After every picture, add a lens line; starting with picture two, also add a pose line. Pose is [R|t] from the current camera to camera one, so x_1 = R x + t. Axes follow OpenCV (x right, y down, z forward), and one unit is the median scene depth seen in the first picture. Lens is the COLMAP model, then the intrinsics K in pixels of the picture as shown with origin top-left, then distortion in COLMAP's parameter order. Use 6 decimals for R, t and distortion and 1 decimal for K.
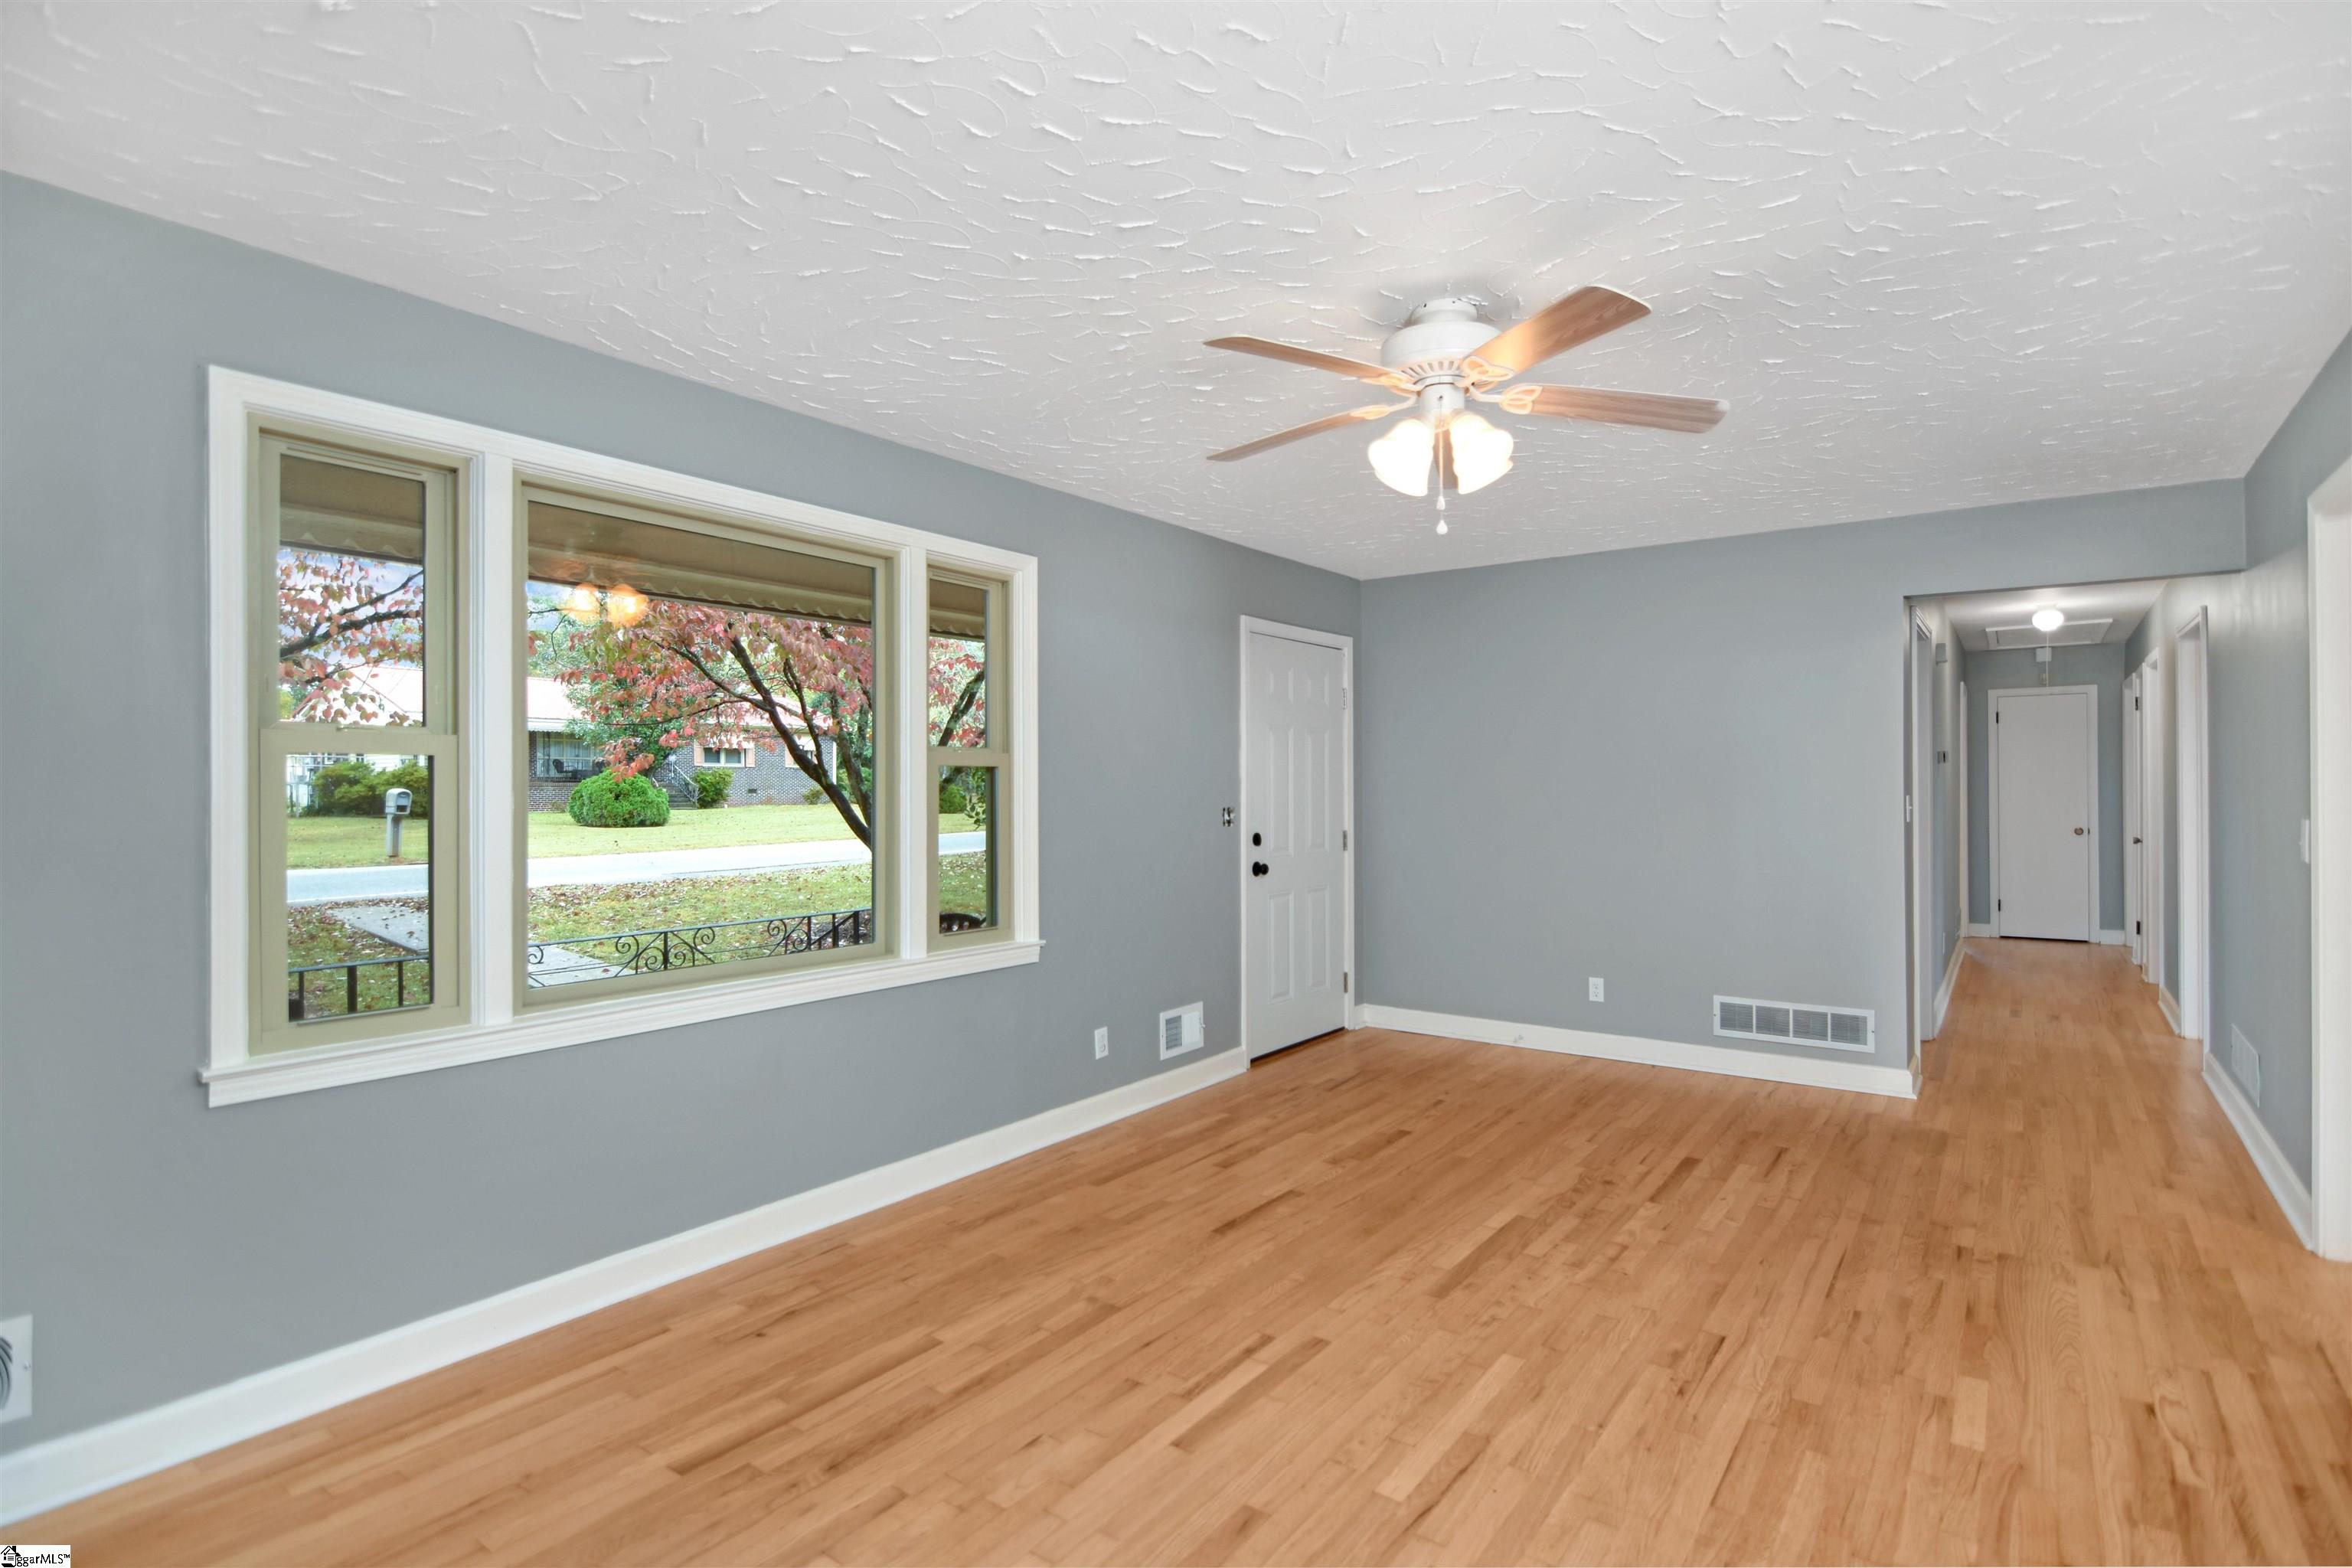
lens RADIAL K [[1150.4, 0, 1206.9], [0, 1150.4, 764.2], [0, 0, 1]] dist [0.004380, 0.001333]
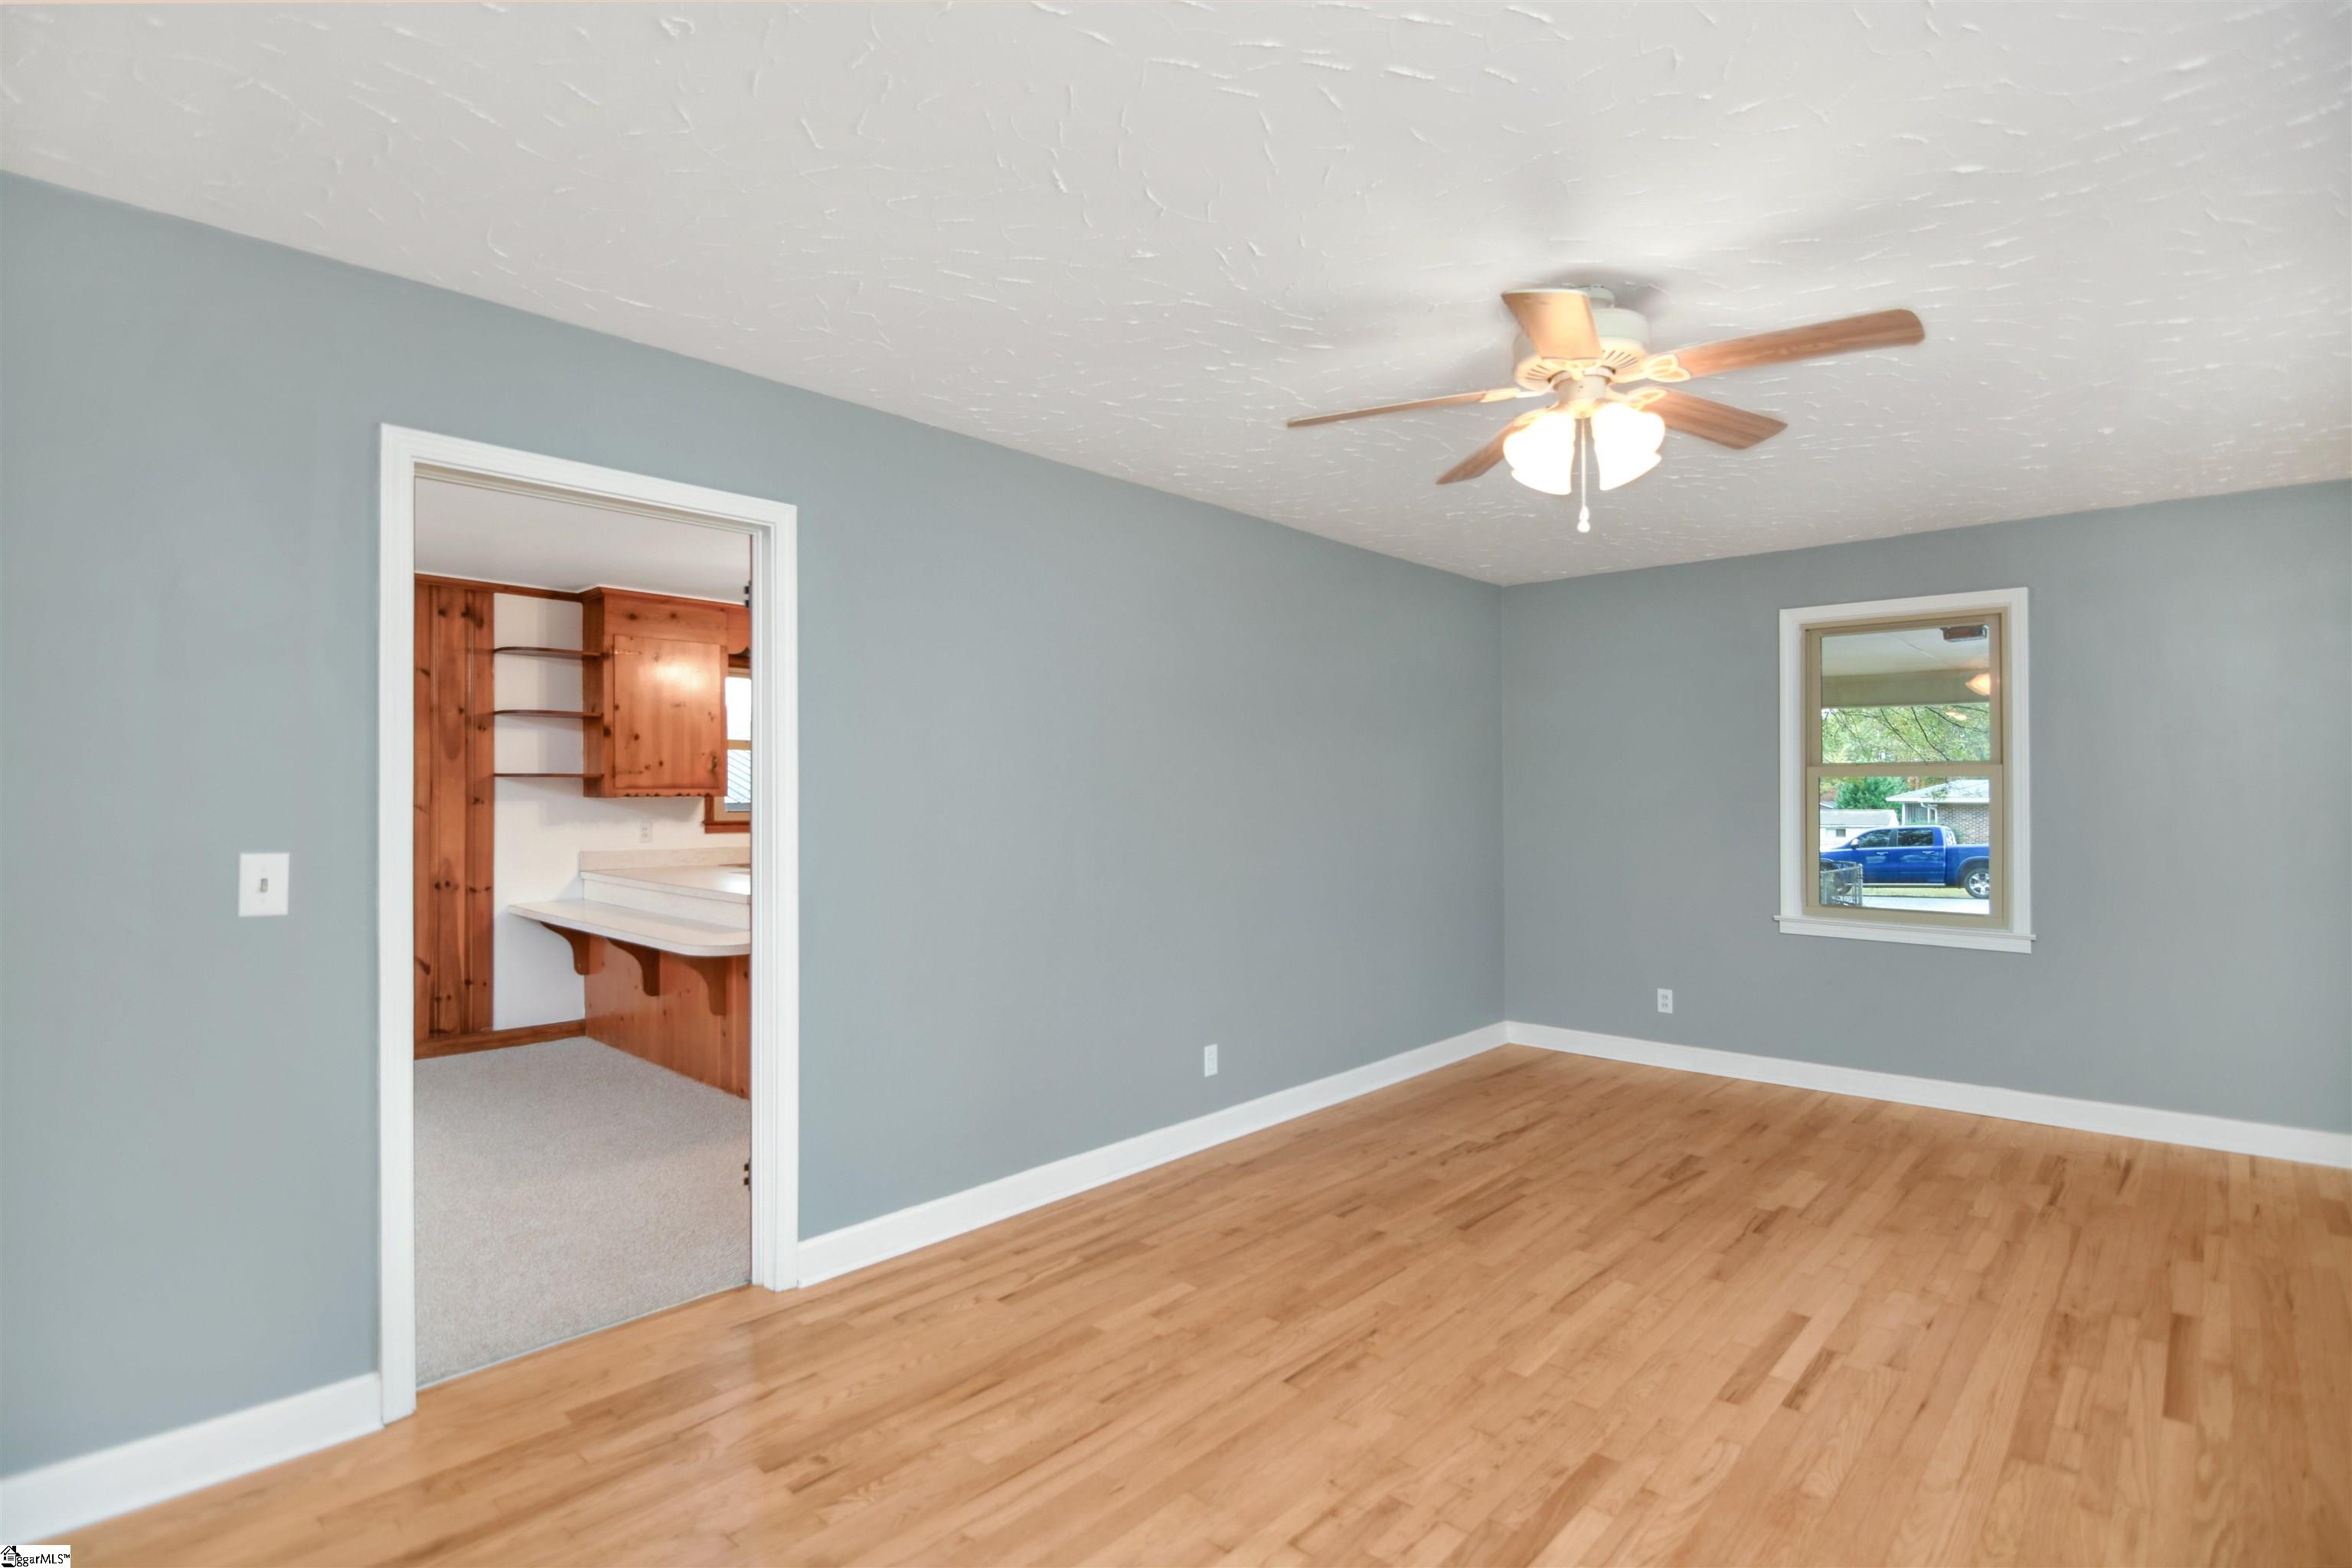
lens RADIAL K [[1142.9, 0, 1186.8], [0, 1142.9, 786.2], [0, 0, 1]] dist [-0.001726, -0.011600]
pose [[-0.992818, 0.004214, 0.119559, 0.392605], [0.000381, 0.999486, -0.032069, 0.036763], [-0.119633, -0.031793, -0.992309, 1.851546]]
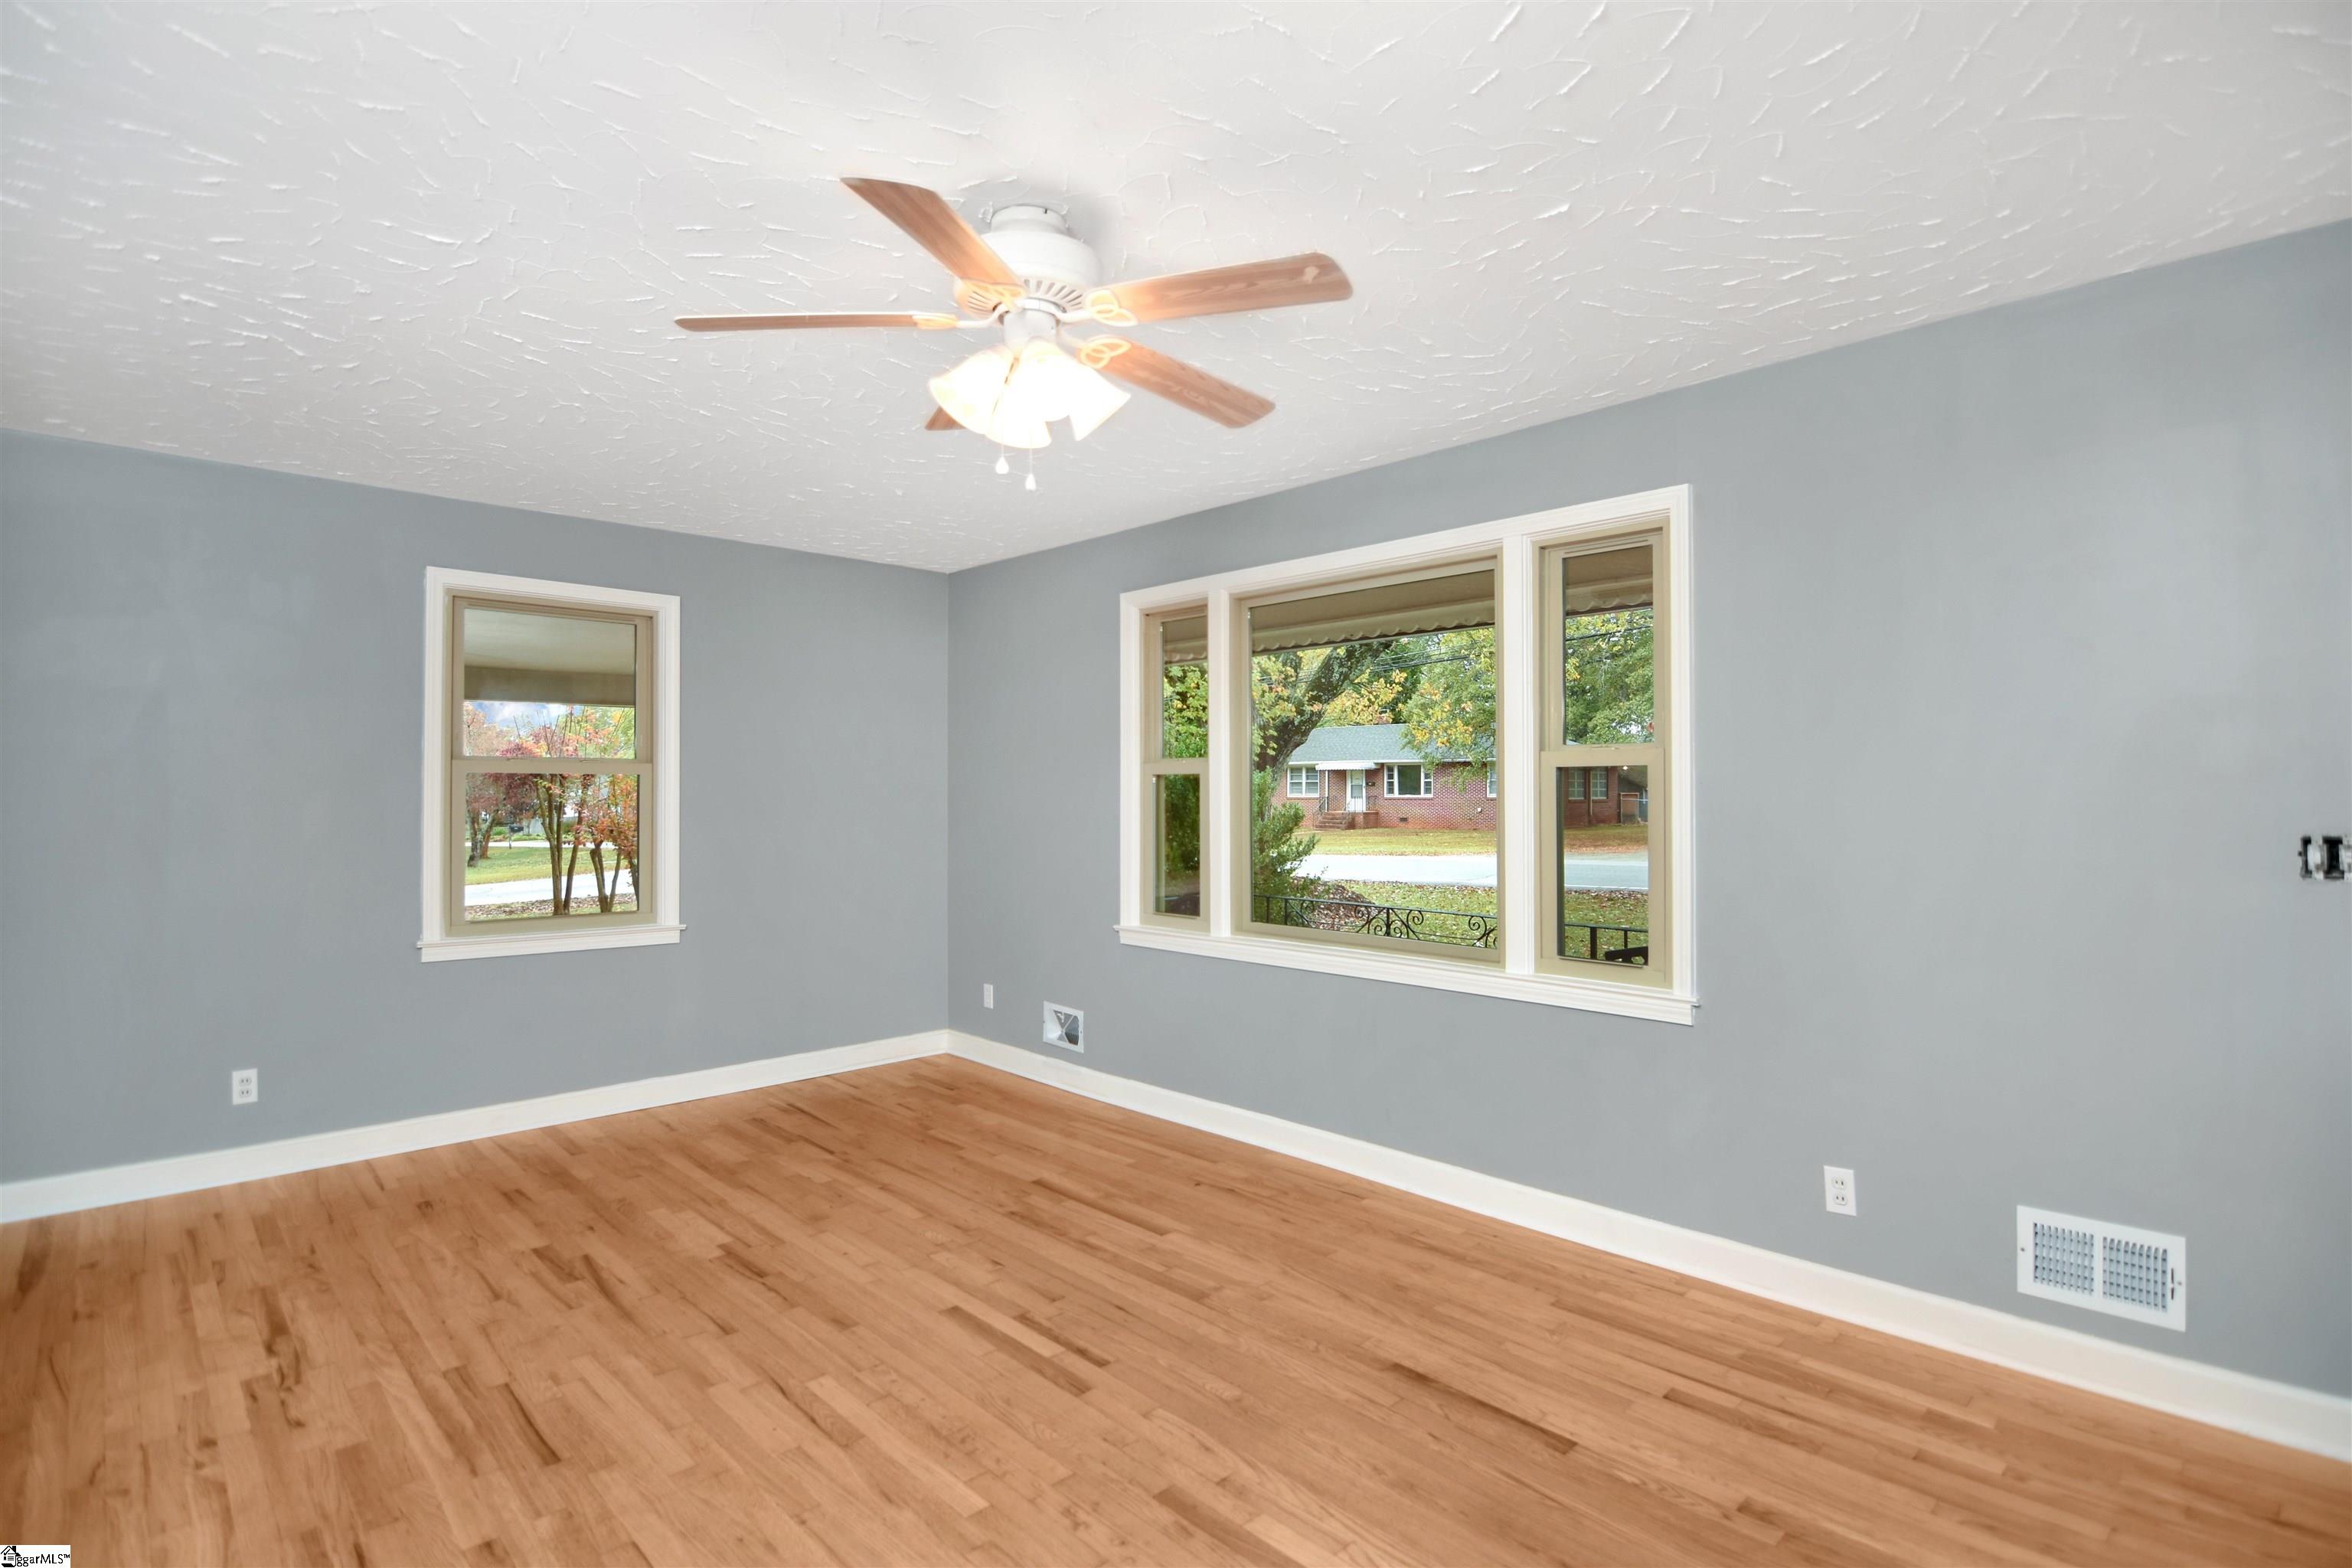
lens RADIAL K [[1142.9, 0, 1186.8], [0, 1142.9, 786.2], [0, 0, 1]] dist [-0.001726, -0.011600]
pose [[-0.184189, -0.003119, -0.982886, 0.931355], [0.023972, 0.999683, -0.007664, 0.019791], [0.982599, -0.024973, -0.184055, 1.188514]]
